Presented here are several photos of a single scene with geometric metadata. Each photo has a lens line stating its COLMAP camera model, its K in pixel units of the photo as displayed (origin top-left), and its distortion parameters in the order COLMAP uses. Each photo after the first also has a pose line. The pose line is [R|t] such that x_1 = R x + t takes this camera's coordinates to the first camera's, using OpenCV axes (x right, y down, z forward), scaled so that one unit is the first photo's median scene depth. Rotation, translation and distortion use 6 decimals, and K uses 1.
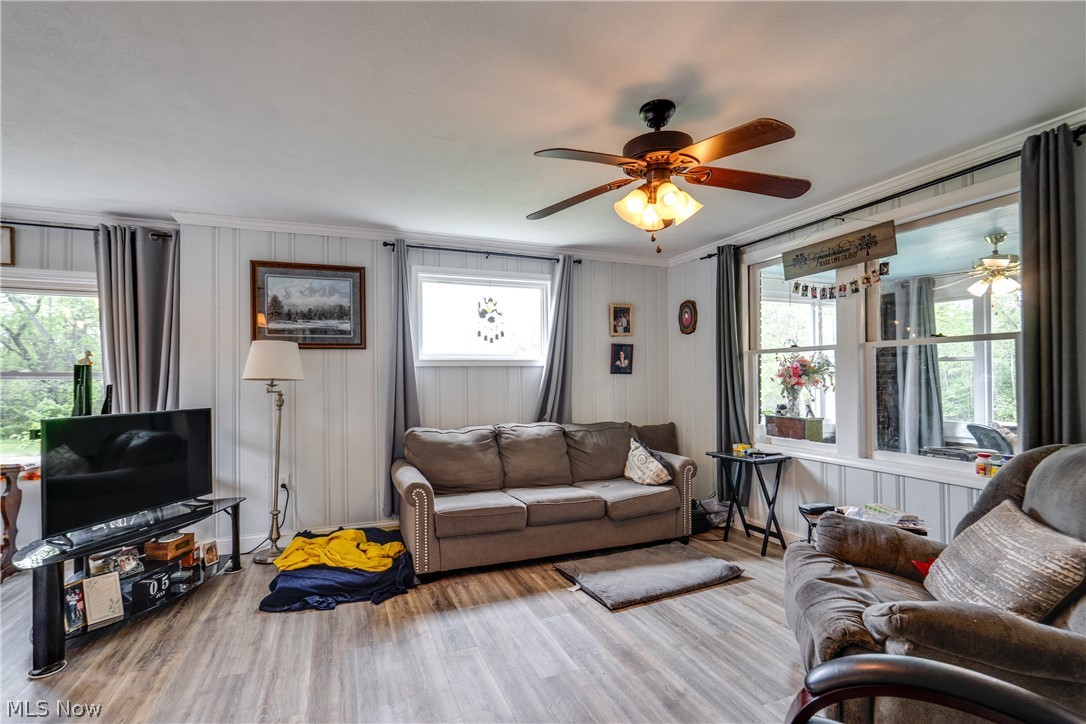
lens RADIAL K [[511.2, 0, 536.7], [0, 511.2, 371.8], [0, 0, 1]] dist [-0.001522, 0.000395]
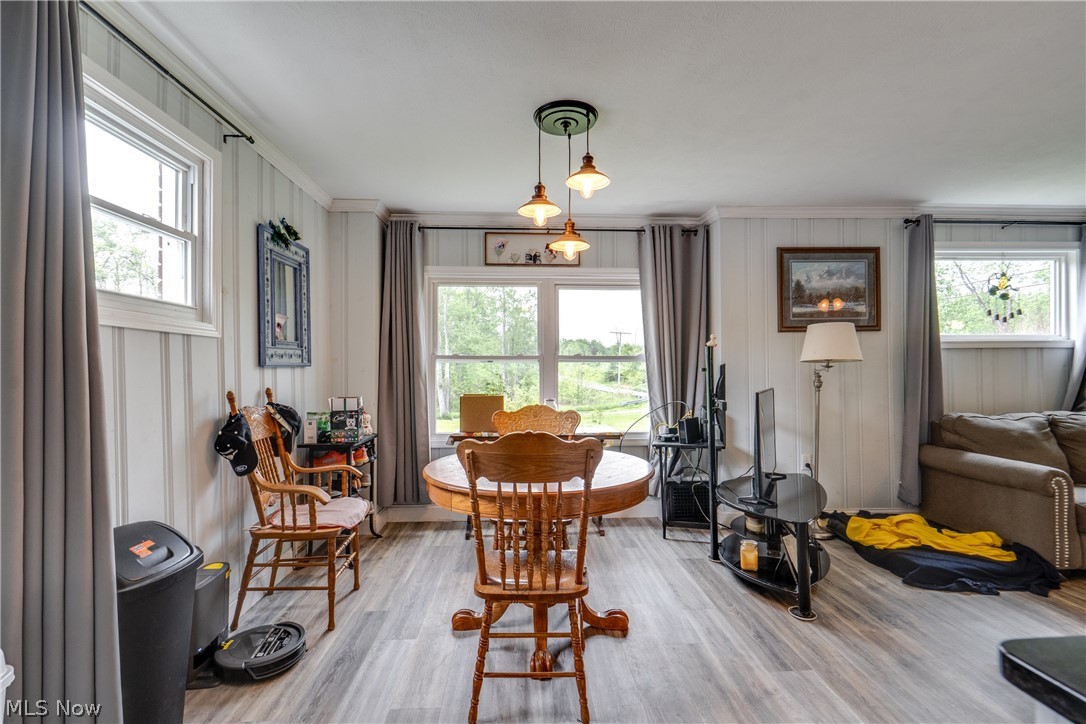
lens RADIAL K [[500.7, 0, 538.8], [0, 500.7, 367.3], [0, 0, 1]] dist [-0.000012, 0.000646]
pose [[0.945066, 0.002718, -0.326869, -0.654609], [0.000535, 0.999951, 0.009860, 0.016271], [0.326880, -0.009493, 0.945018, -0.127225]]
